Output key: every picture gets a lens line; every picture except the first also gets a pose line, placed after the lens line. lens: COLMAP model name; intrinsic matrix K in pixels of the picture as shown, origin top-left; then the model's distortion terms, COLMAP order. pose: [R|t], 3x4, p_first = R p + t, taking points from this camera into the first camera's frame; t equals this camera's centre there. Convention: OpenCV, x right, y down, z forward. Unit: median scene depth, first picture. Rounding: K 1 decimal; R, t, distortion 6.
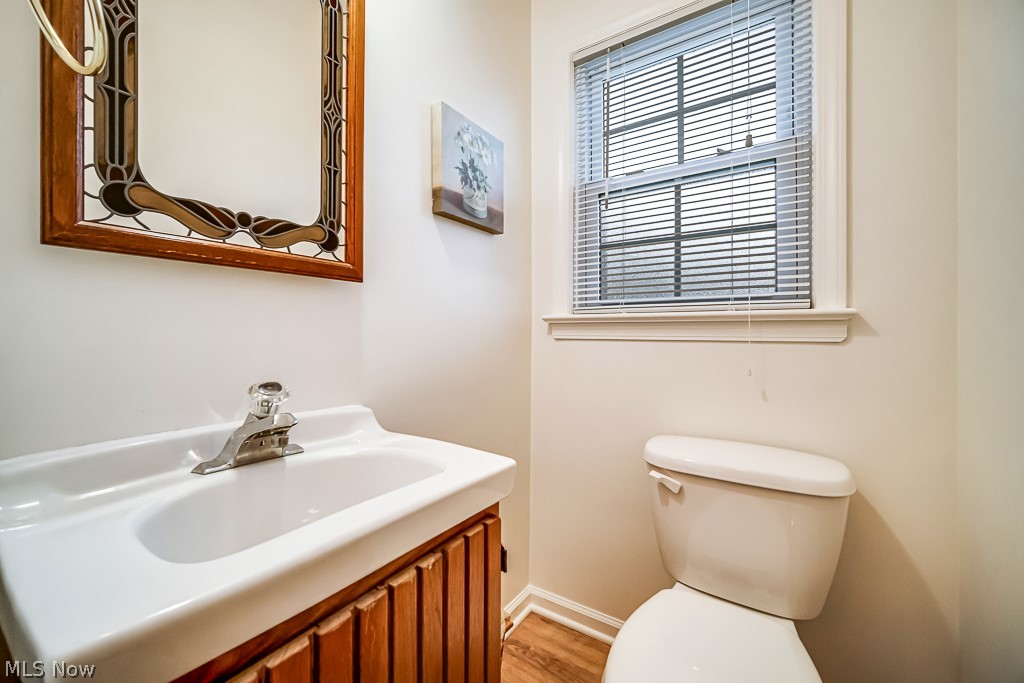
lens RADIAL K [[413.9, 0, 510.0], [0, 413.9, 331.1], [0, 0, 1]] dist [-0.003161, 0.000843]
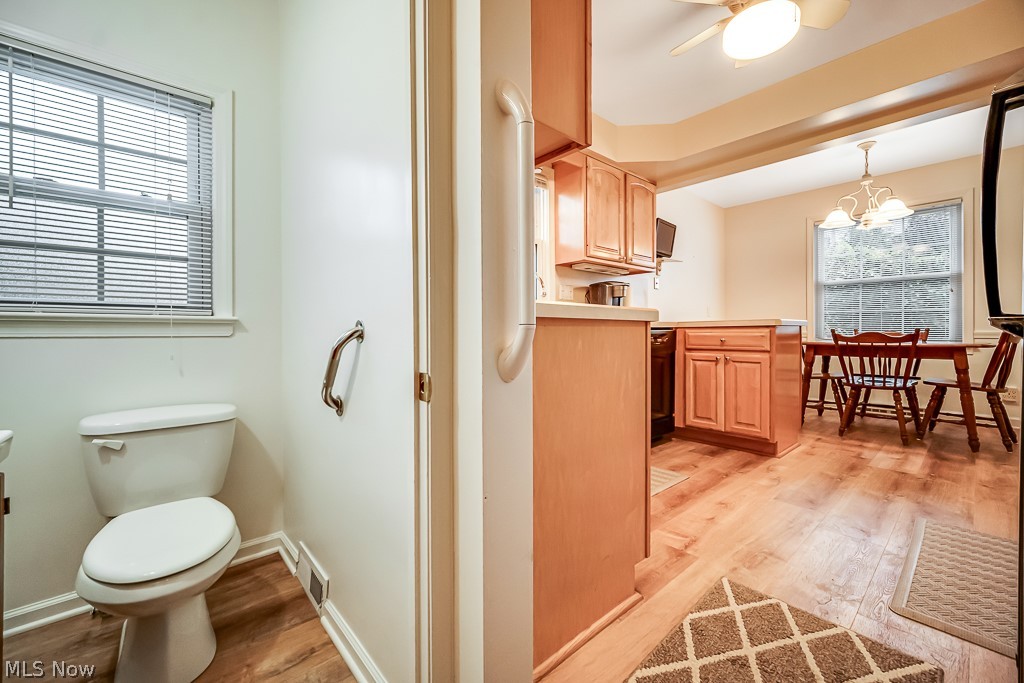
lens RADIAL K [[413.9, 0, 507.3], [0, 413.9, 330.9], [0, 0, 1]] dist [-0.003161, 0.000843]
pose [[0.245647, 0.003181, 0.969354, -0.547572], [-0.000089, 0.999995, -0.003259, 0.009575], [-0.969359, 0.000715, 0.245646, -0.513802]]
